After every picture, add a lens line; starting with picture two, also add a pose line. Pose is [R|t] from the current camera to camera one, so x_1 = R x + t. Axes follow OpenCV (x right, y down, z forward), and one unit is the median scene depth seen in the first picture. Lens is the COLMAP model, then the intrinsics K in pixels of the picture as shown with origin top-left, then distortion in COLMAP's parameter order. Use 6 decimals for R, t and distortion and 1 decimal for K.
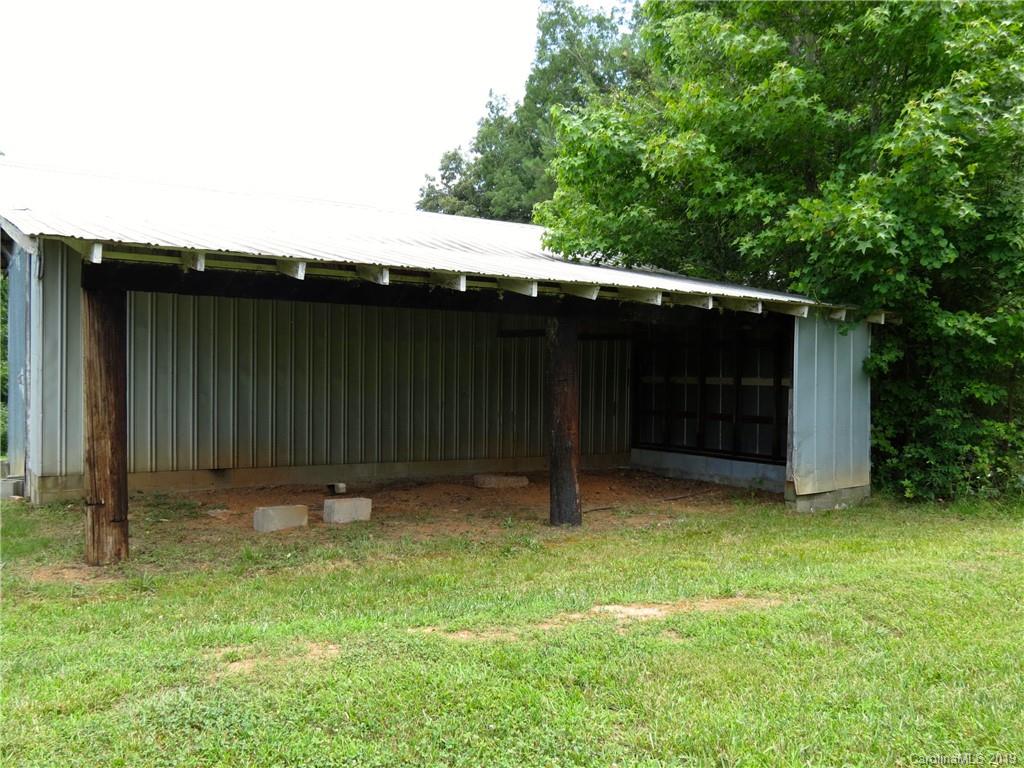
lens RADIAL K [[946.0, 0, 514.0], [0, 946.0, 383.0], [0, 0, 1]] dist [-0.016300, 0.000000]
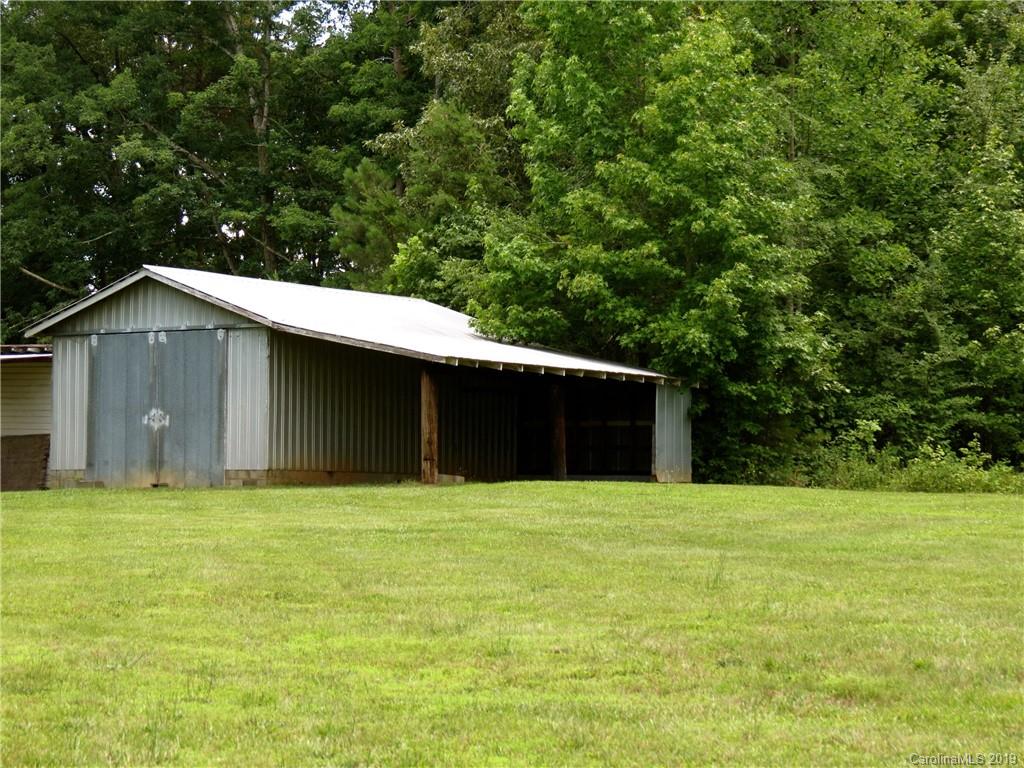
lens RADIAL K [[2905.1, 0, 511.9], [0, 2905.1, 384.1], [0, 0, 1]] dist [0.020337, 0.000000]
pose [[0.933378, 0.012830, 0.358666, -1.950744], [0.004255, 0.998895, -0.046807, 0.188682], [-0.358871, 0.045215, 0.932292, -4.078576]]
